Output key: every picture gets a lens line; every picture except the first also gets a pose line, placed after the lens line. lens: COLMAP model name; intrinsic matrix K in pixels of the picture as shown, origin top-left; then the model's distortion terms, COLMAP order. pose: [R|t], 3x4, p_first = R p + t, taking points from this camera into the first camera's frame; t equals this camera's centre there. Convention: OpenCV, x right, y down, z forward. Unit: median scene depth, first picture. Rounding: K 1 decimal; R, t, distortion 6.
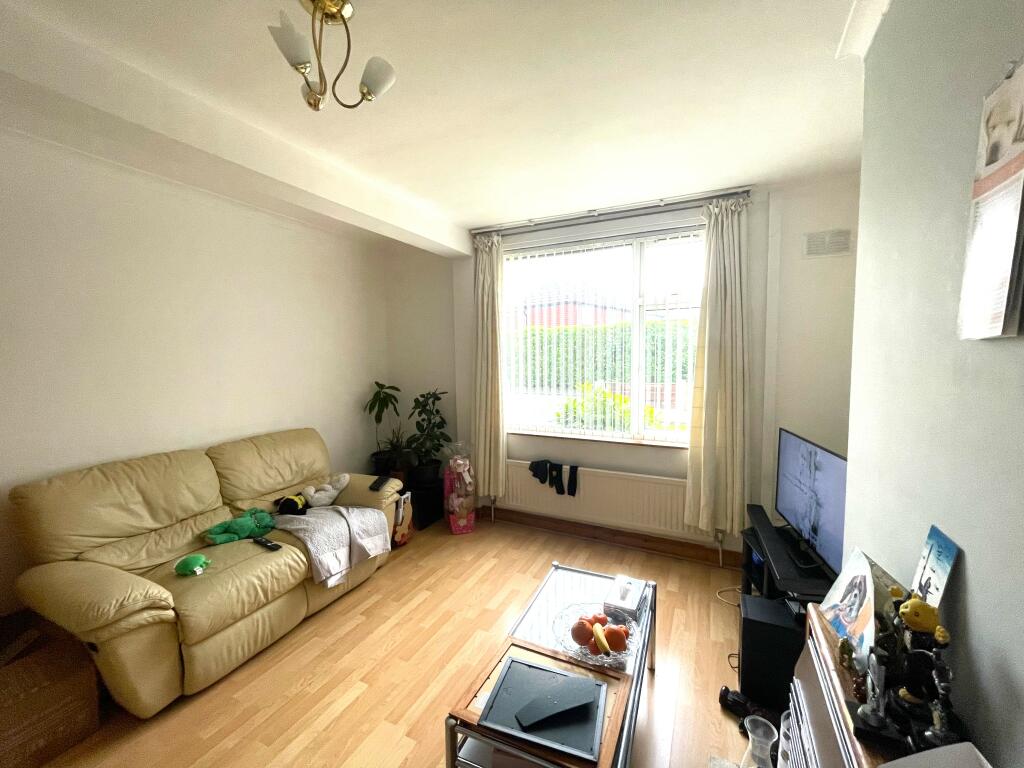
lens RADIAL K [[414.2, 0, 515.0], [0, 414.2, 382.9], [0, 0, 1]] dist [-0.001309, 0.000051]
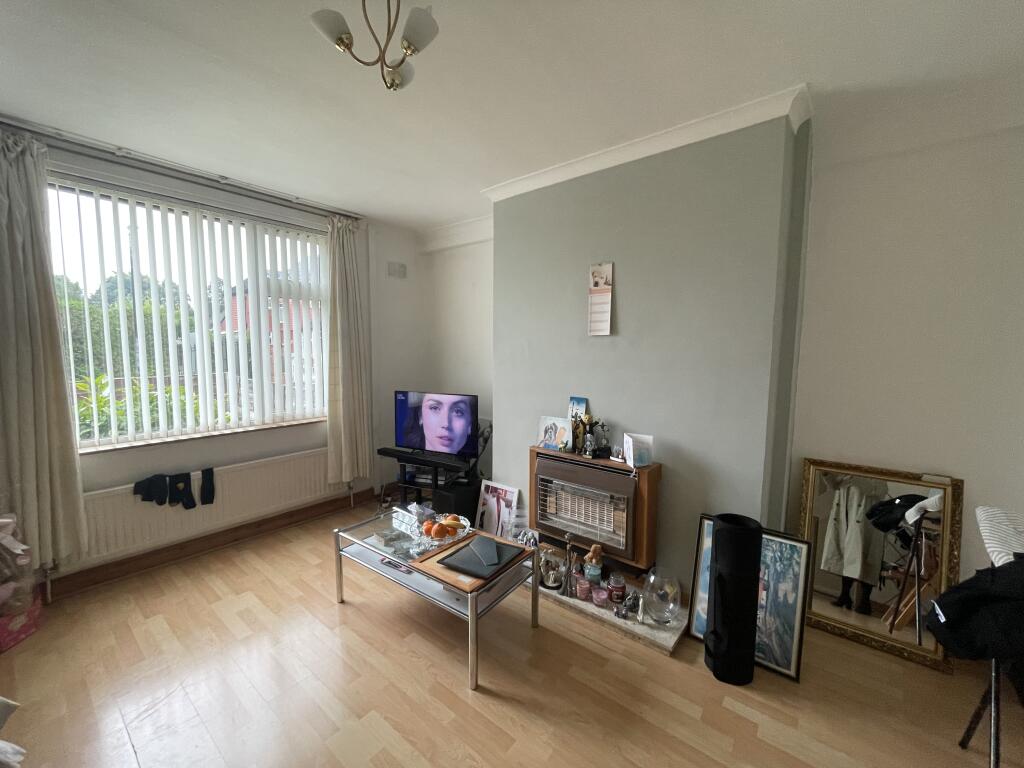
lens RADIAL K [[414.2, 0, 510.4], [0, 414.2, 381.3], [0, 0, 1]] dist [-0.001309, 0.000051]
pose [[0.222908, -0.072231, 0.972160, -0.533753], [0.057916, 0.996471, 0.060757, 0.005841], [-0.973118, 0.042760, 0.226304, 0.194697]]
